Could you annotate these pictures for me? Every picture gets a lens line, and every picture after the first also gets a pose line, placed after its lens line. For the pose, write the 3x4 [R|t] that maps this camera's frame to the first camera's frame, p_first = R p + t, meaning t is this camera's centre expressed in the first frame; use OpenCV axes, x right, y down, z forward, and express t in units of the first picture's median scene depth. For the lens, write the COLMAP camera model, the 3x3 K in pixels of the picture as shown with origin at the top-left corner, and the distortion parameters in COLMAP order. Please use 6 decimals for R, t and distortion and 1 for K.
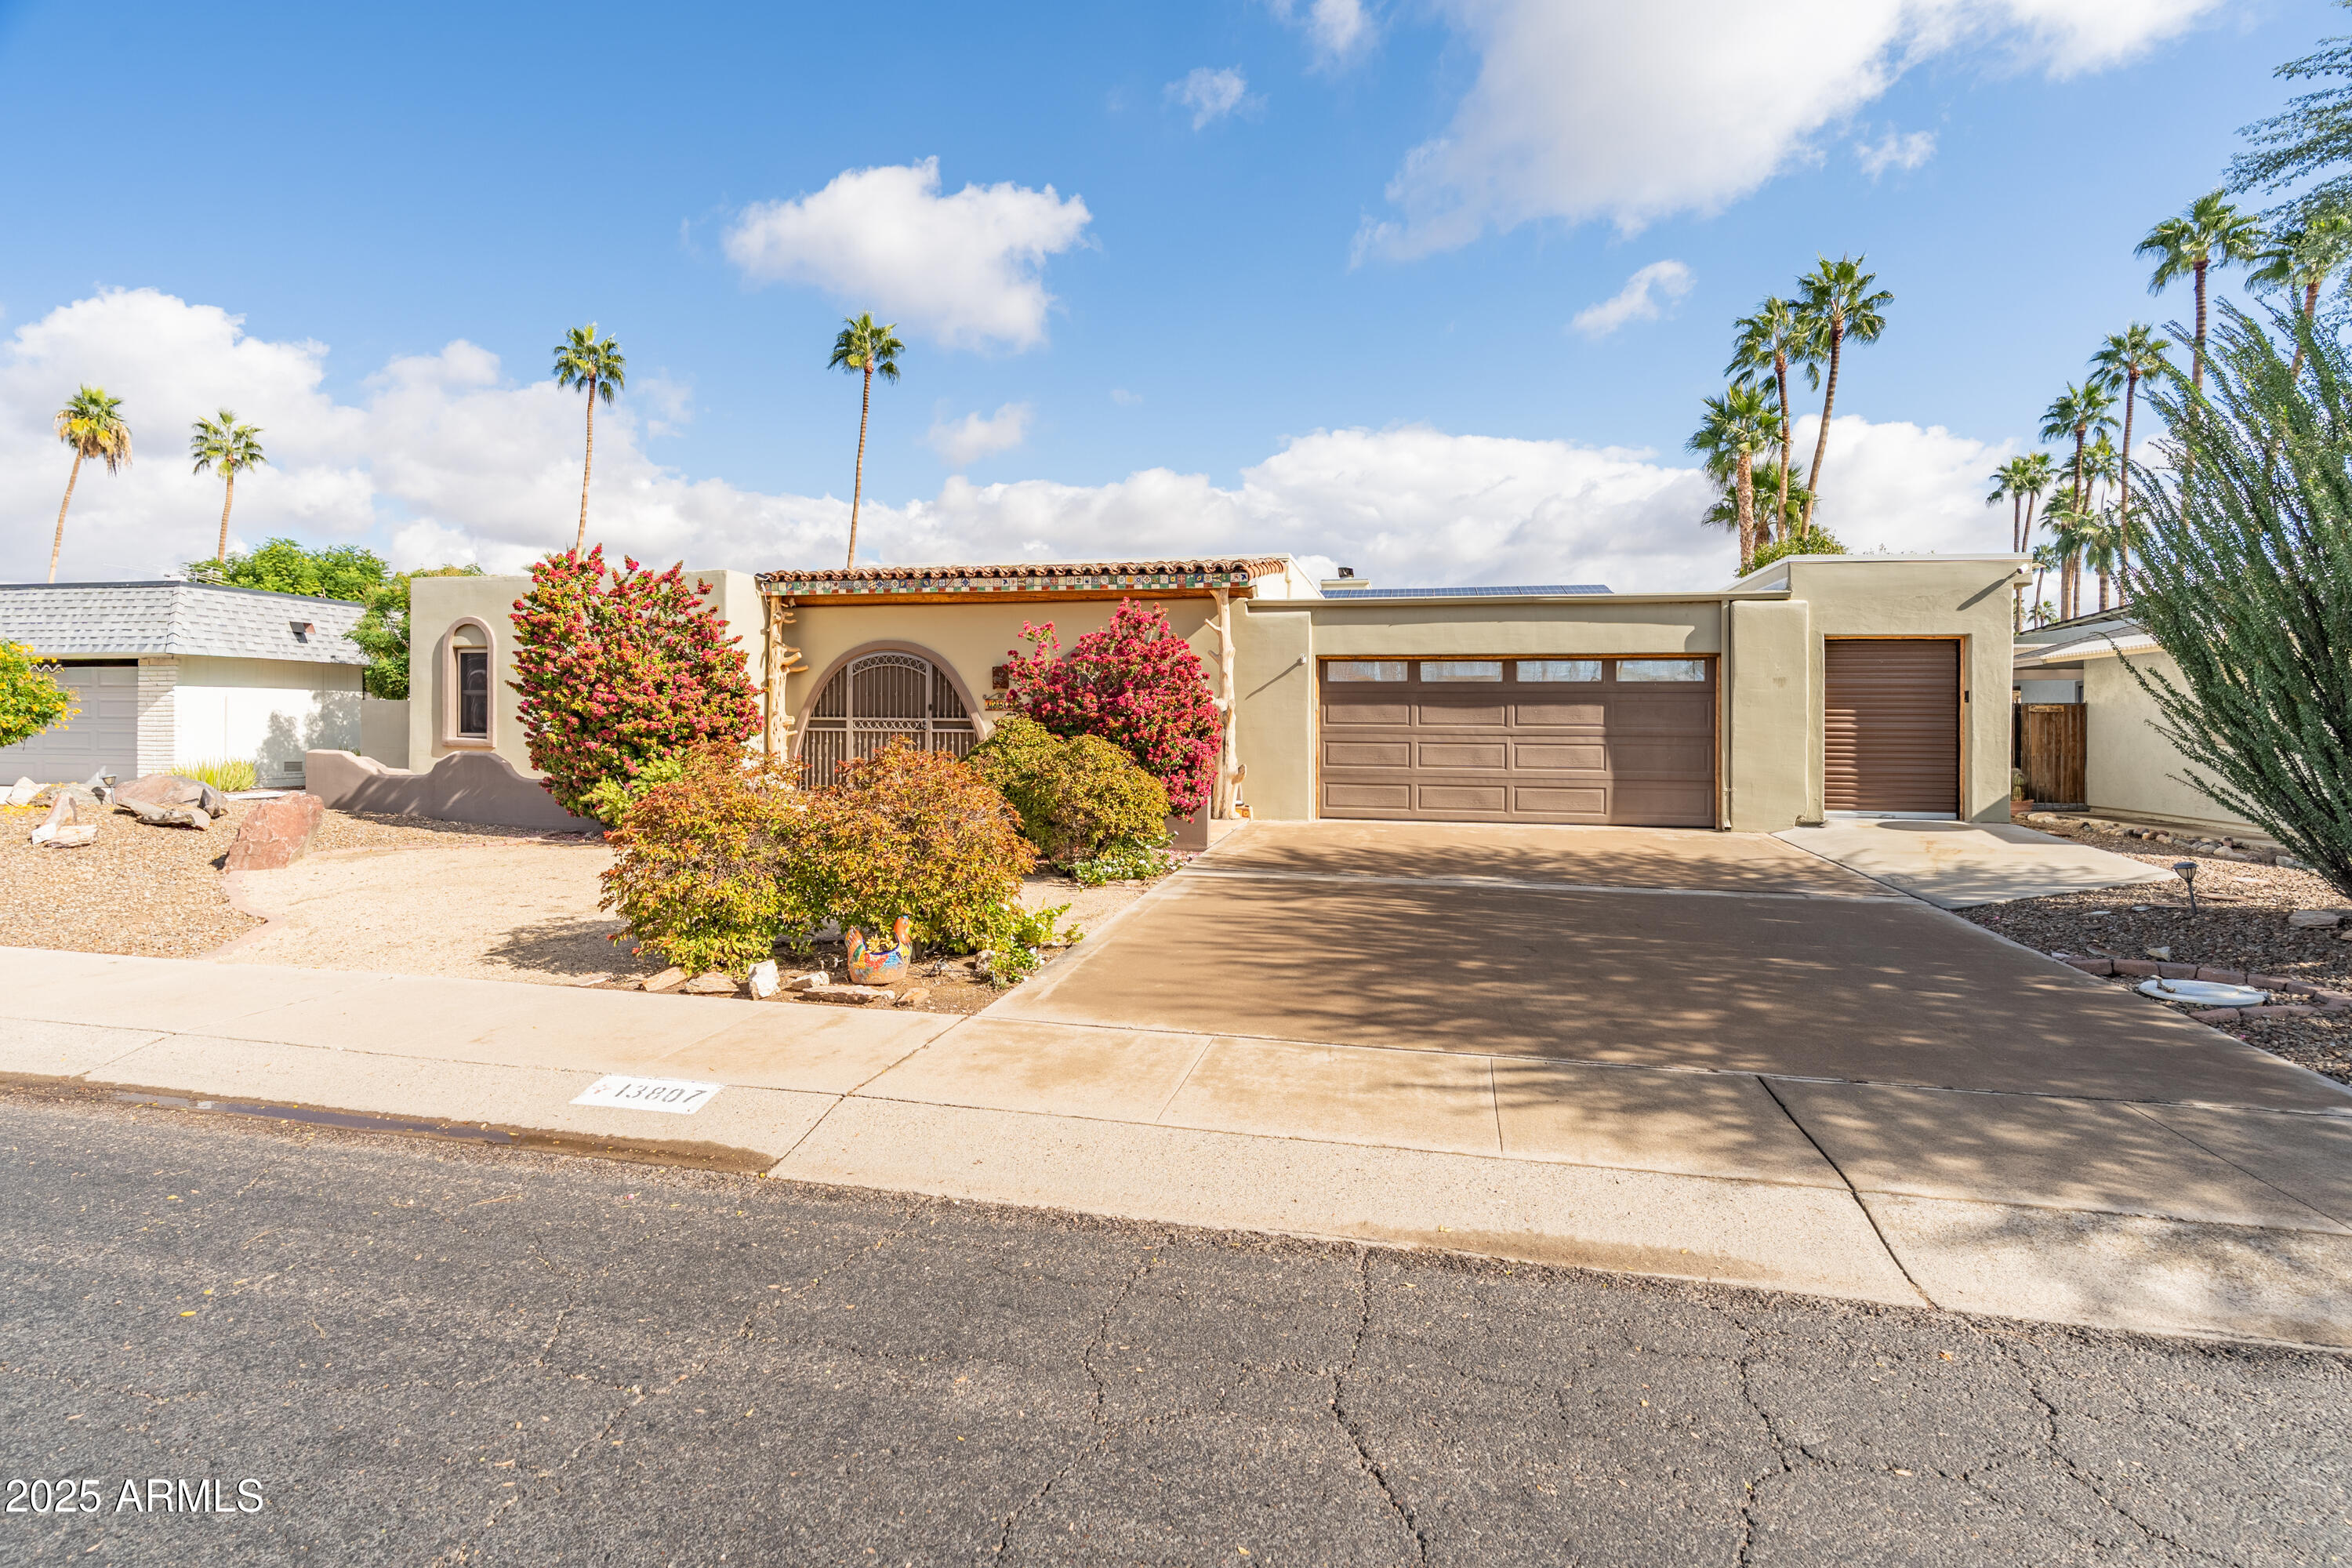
lens RADIAL K [[1099.1, 0, 1174.9], [0, 1099.1, 714.9], [0, 0, 1]] dist [-0.005357, 0.001021]
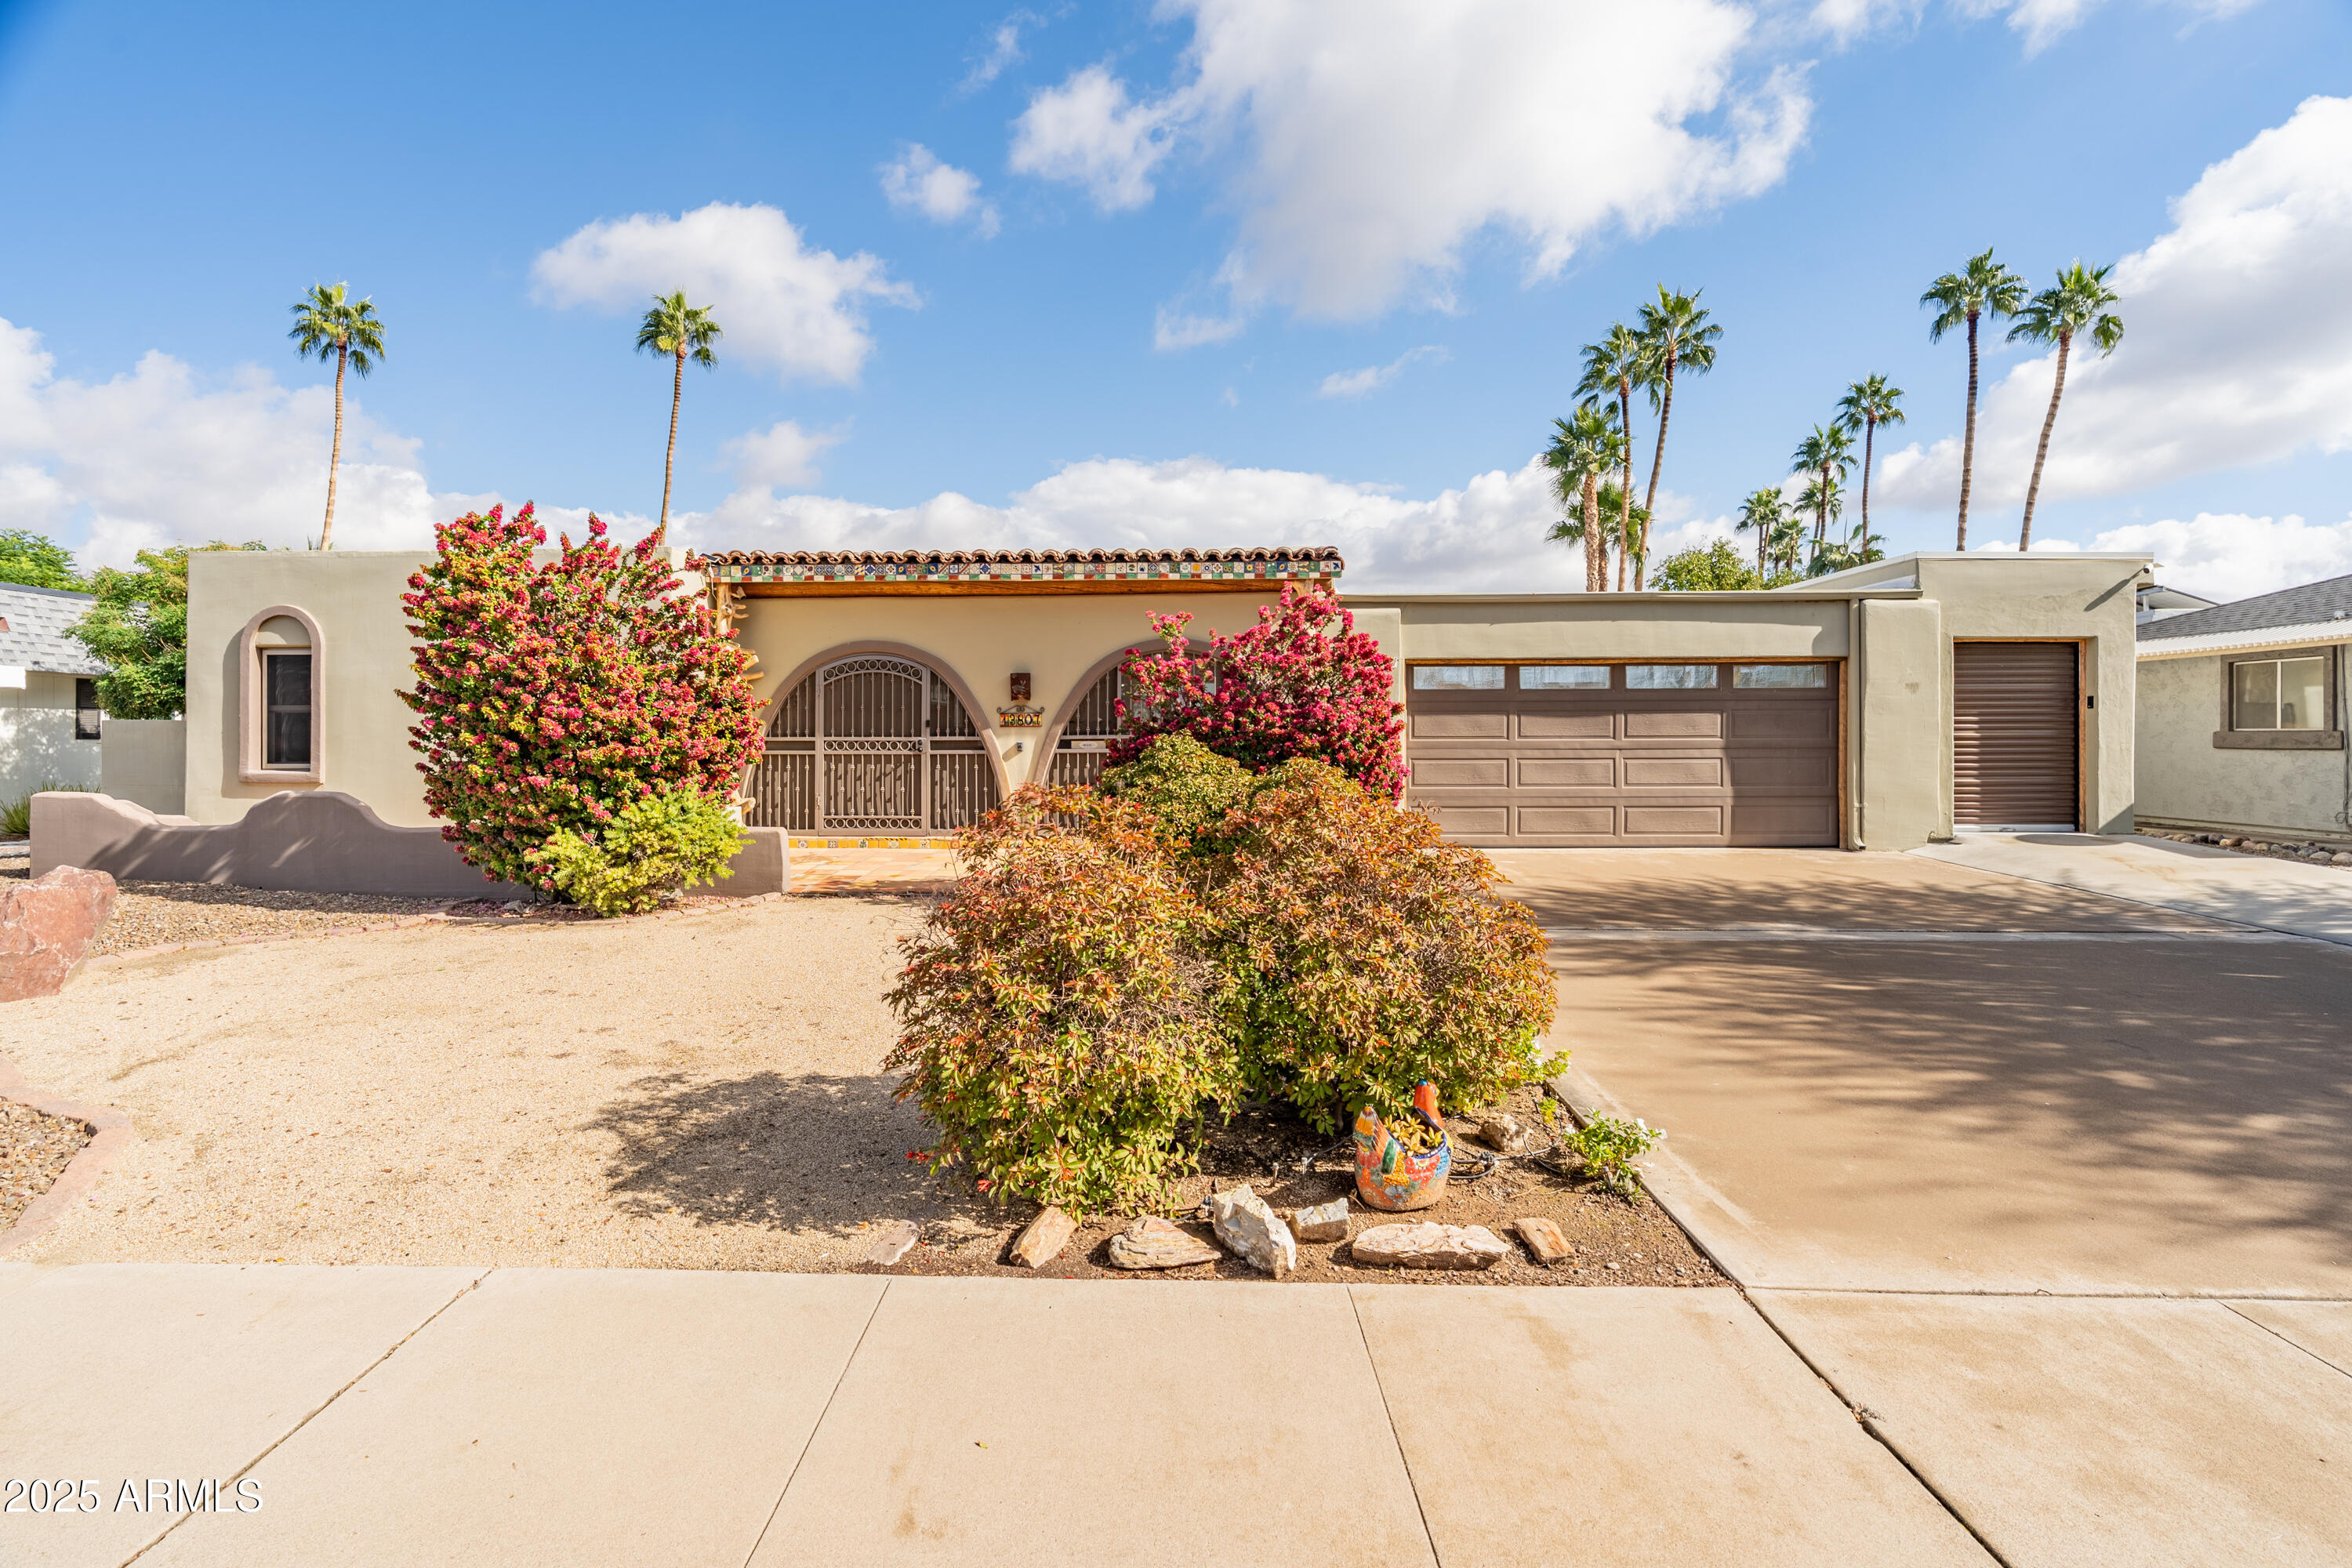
lens RADIAL K [[1093.0, 0, 1179.3], [0, 1093.0, 715.5], [0, 0, 1]] dist [-0.000195, -0.000557]
pose [[0.983296, -0.007544, 0.181856, -0.203009], [0.009701, 0.999893, -0.010973, -0.002168], [-0.181754, 0.012553, 0.983264, 0.188683]]
